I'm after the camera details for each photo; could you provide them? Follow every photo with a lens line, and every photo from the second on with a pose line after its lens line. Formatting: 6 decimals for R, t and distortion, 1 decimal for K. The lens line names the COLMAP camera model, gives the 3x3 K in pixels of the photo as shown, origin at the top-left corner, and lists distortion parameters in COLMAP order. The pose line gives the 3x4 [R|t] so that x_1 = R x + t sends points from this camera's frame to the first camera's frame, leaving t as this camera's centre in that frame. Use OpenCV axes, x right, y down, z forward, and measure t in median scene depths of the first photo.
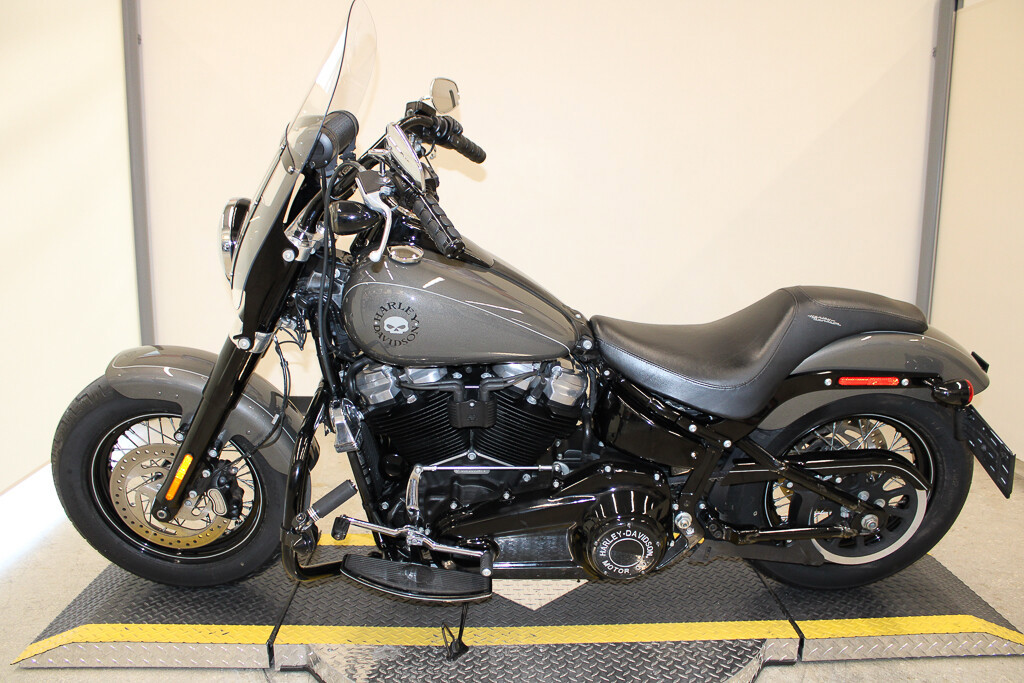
lens RADIAL K [[824.0, 0, 512.0], [0, 824.0, 356.5], [0, 0, 1]] dist [-0.169574, 0.135491]
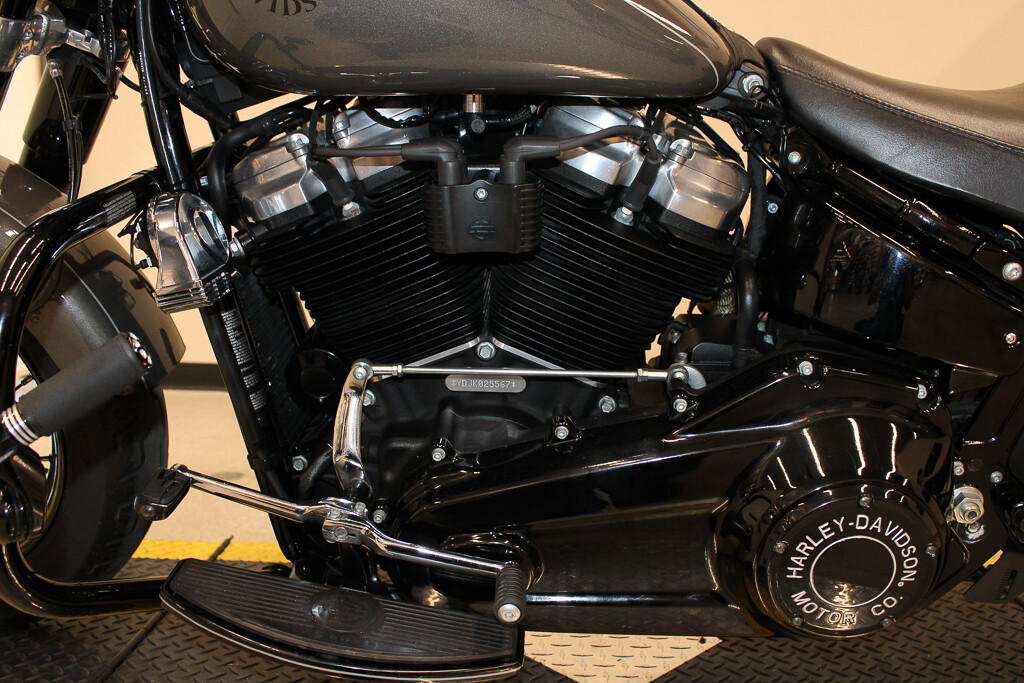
lens RADIAL K [[919.3, 0, 512.0], [0, 919.3, 341.5], [0, 0, 1]] dist [-0.143088, 0.134970]
pose [[0.998068, 0.013497, -0.060646, -0.004585], [-0.016277, 0.998828, -0.045580, 0.143129], [0.059960, 0.046479, 0.997118, 0.515143]]
